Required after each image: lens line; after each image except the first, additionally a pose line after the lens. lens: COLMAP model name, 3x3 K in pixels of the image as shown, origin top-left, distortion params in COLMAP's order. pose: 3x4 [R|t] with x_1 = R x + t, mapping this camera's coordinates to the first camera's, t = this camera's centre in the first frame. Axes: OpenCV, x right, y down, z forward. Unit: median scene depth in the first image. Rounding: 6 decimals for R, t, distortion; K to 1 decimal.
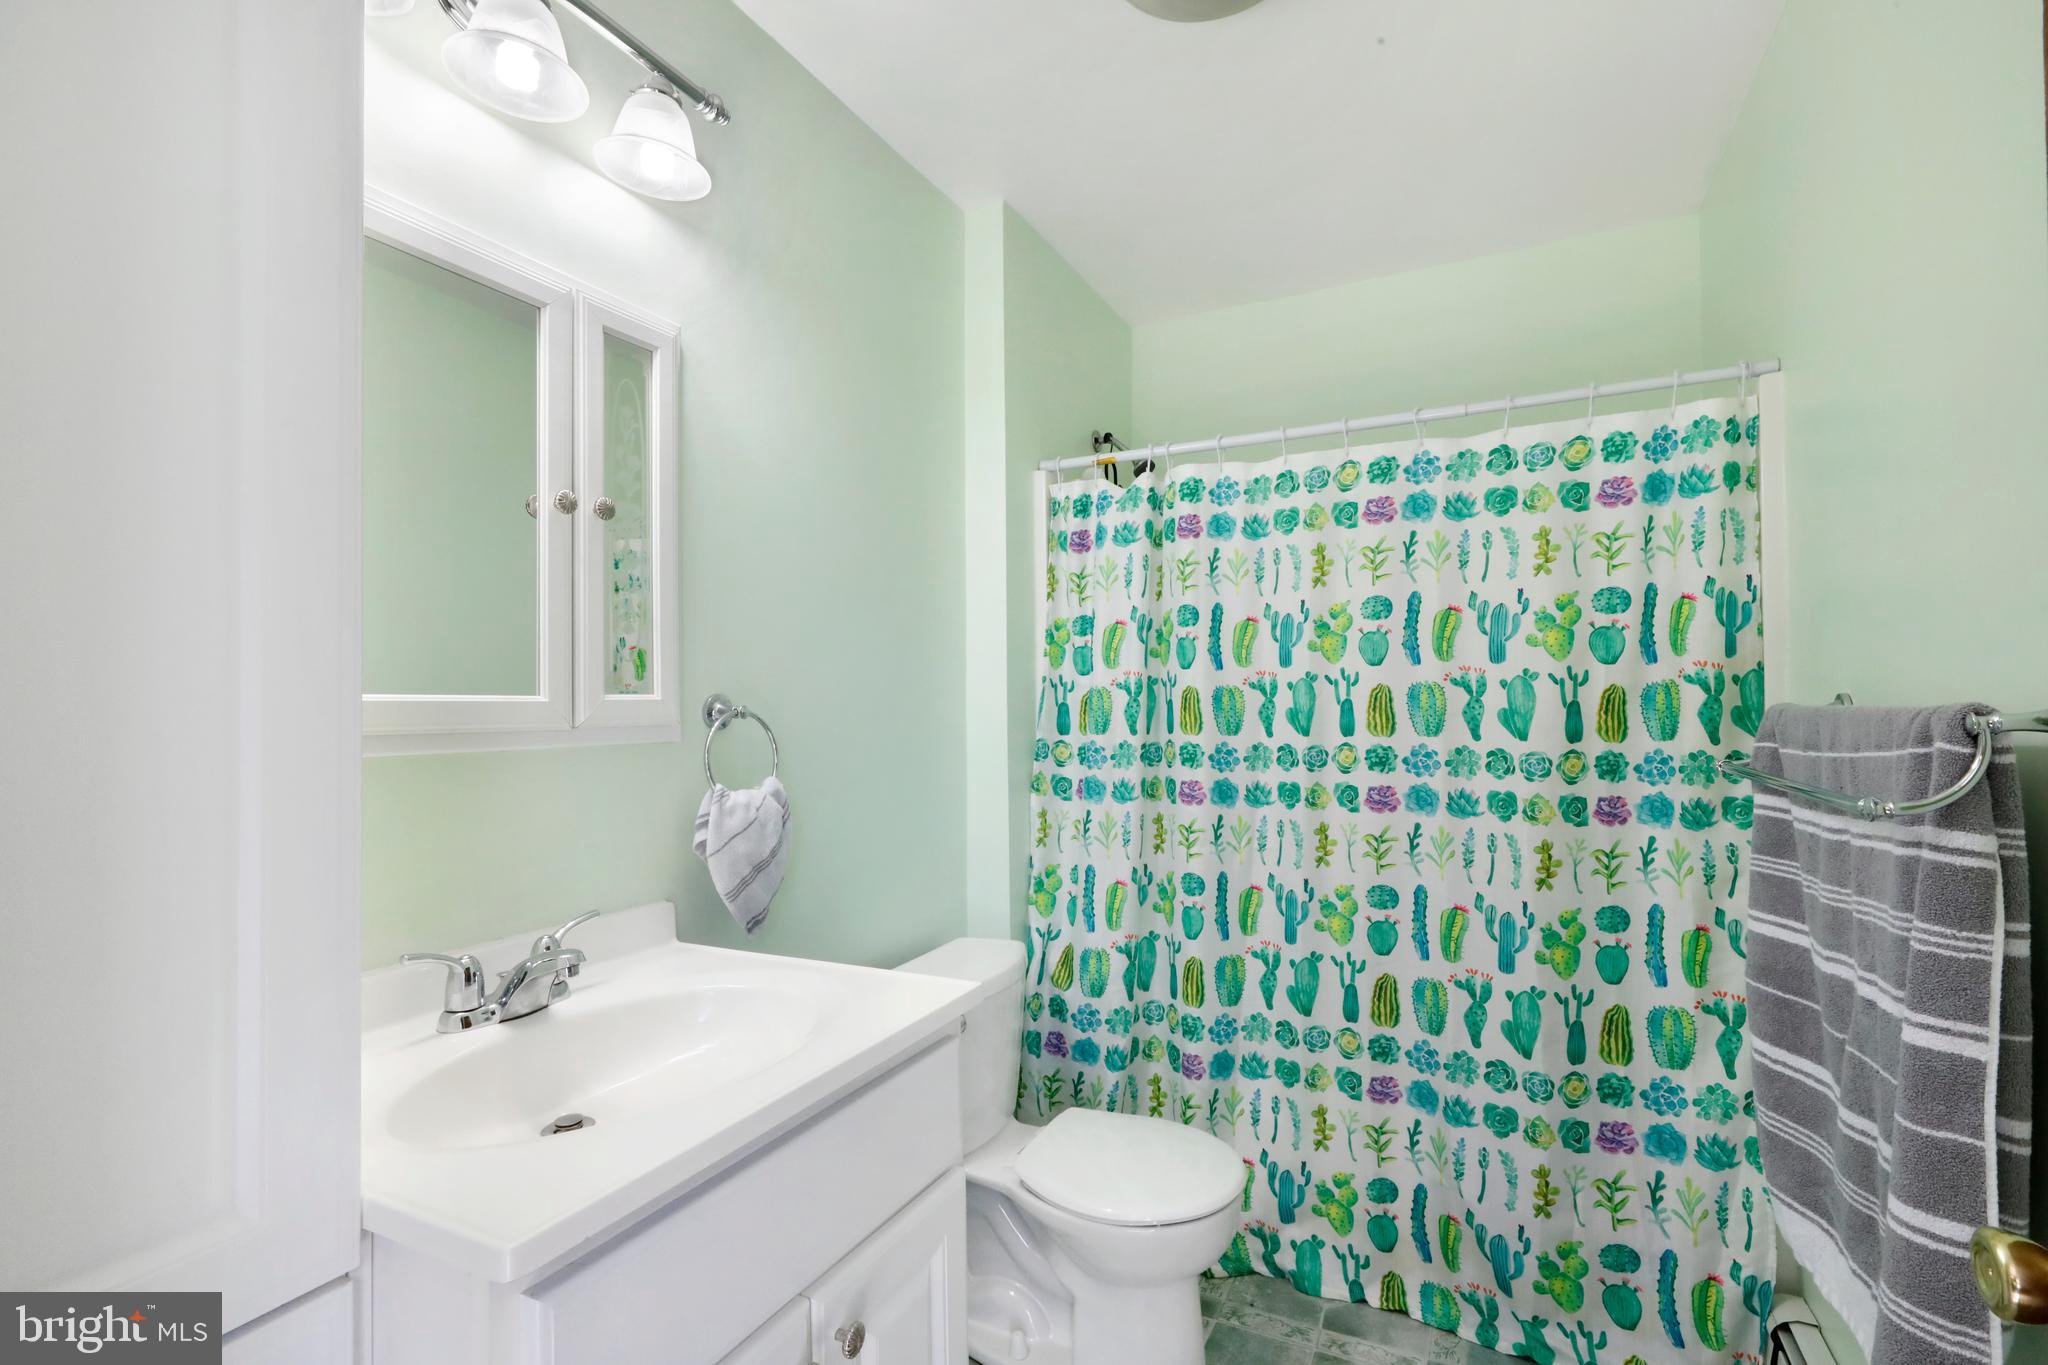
lens RADIAL K [[932.2, 0, 1018.4], [0, 932.2, 690.0], [0, 0, 1]] dist [0.003720, 0.000521]
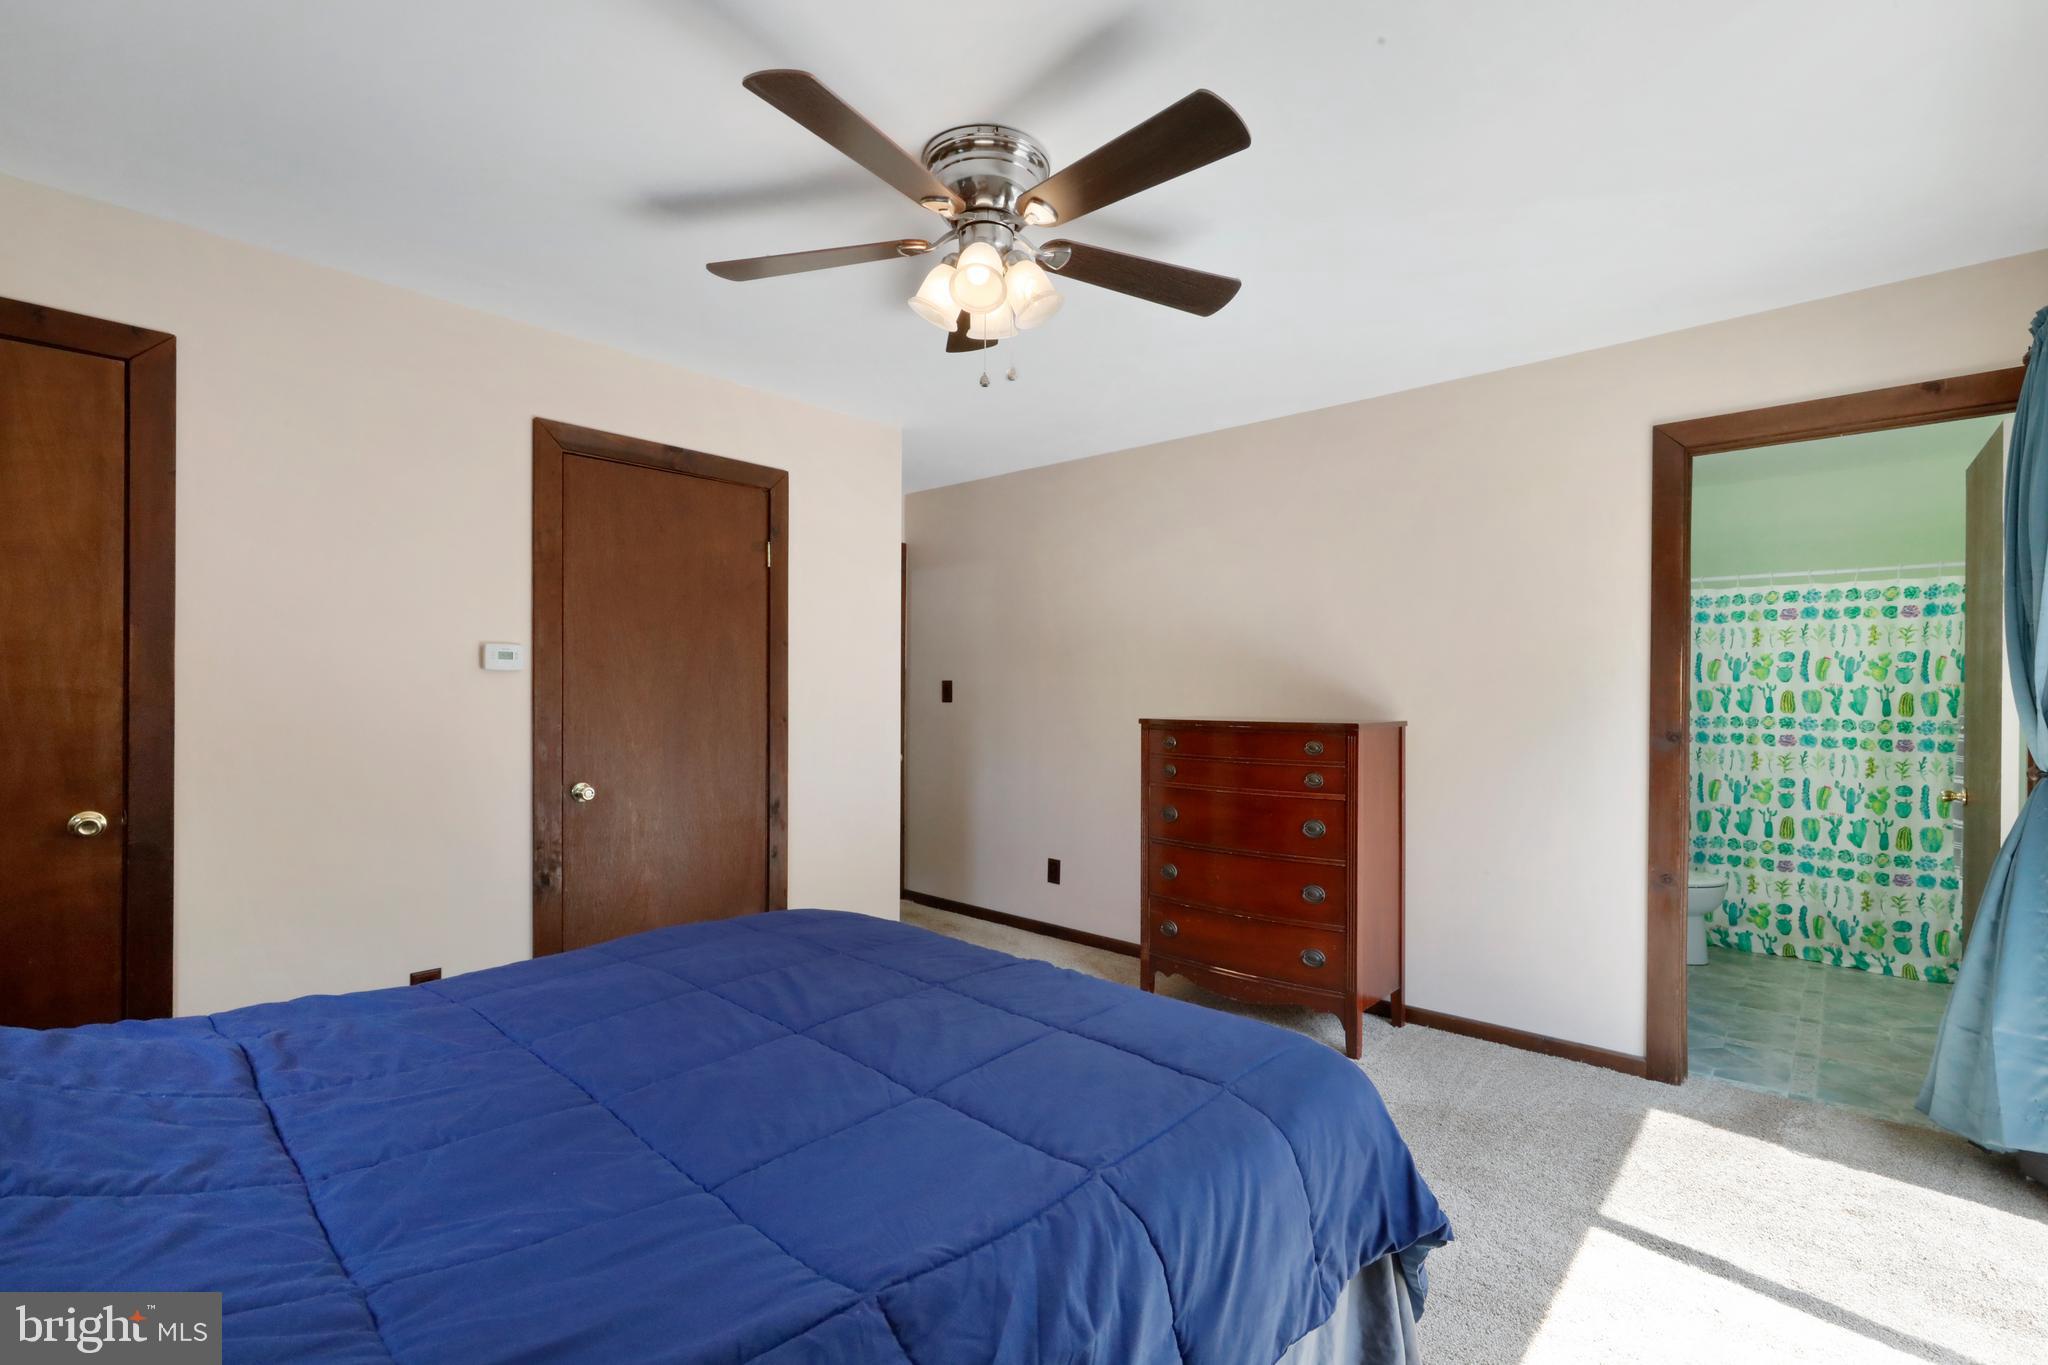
lens RADIAL K [[932.2, 0, 1023.7], [0, 932.2, 688.9], [0, 0, 1]] dist [0.003720, 0.000521]
pose [[0.968299, 0.013684, -0.249418, -0.924826], [-0.010050, 0.999824, 0.015839, -0.029343], [0.249591, -0.012830, 0.968266, -1.826522]]
